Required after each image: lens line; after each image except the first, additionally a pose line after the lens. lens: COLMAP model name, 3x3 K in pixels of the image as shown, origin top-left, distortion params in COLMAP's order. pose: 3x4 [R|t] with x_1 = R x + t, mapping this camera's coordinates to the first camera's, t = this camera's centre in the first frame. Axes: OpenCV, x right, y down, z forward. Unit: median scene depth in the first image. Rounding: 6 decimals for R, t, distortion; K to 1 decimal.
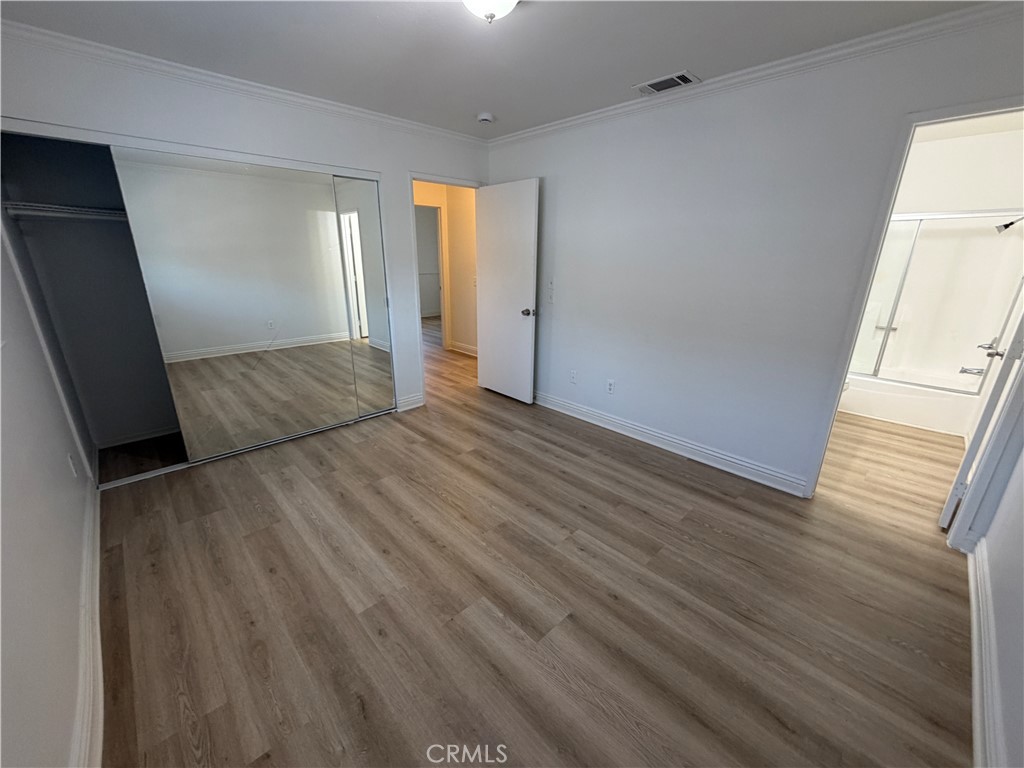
lens RADIAL K [[407.8, 0, 509.3], [0, 407.8, 385.0], [0, 0, 1]] dist [0.001145, 0.000211]
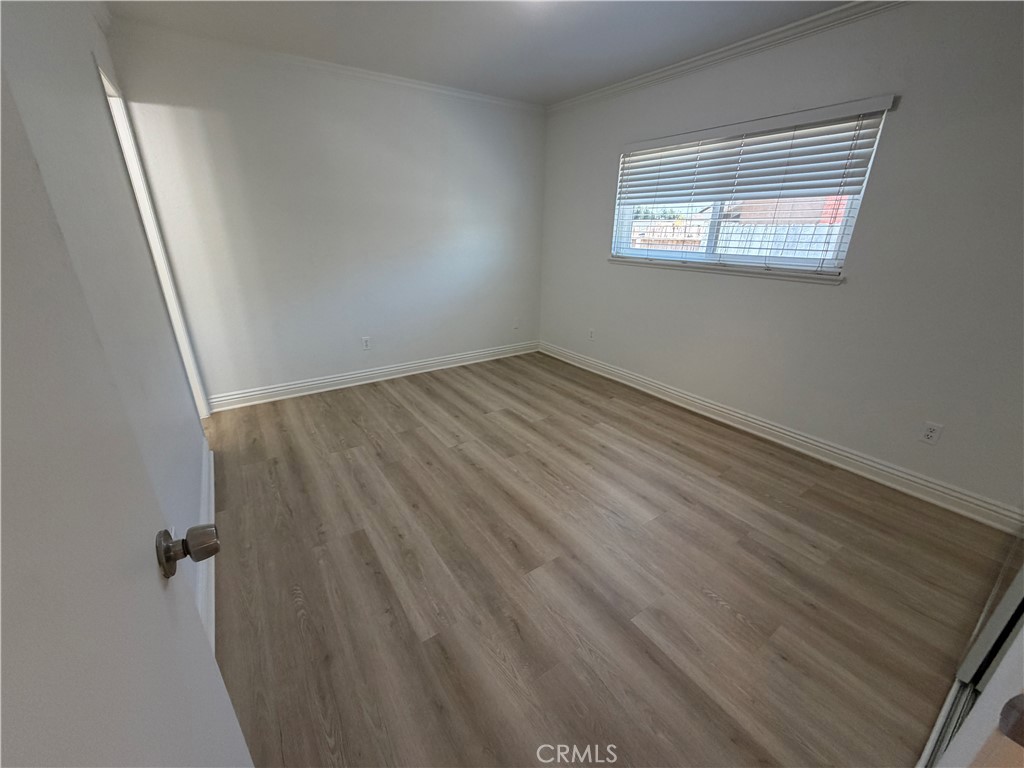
lens RADIAL K [[407.8, 0, 509.3], [0, 407.8, 385.0], [0, 0, 1]] dist [0.001145, 0.000211]
pose [[-0.986173, -0.077555, 0.146450, -0.158833], [0.032028, 0.777873, 0.627604, -0.513583], [-0.162594, 0.623617, -0.764634, 1.693040]]
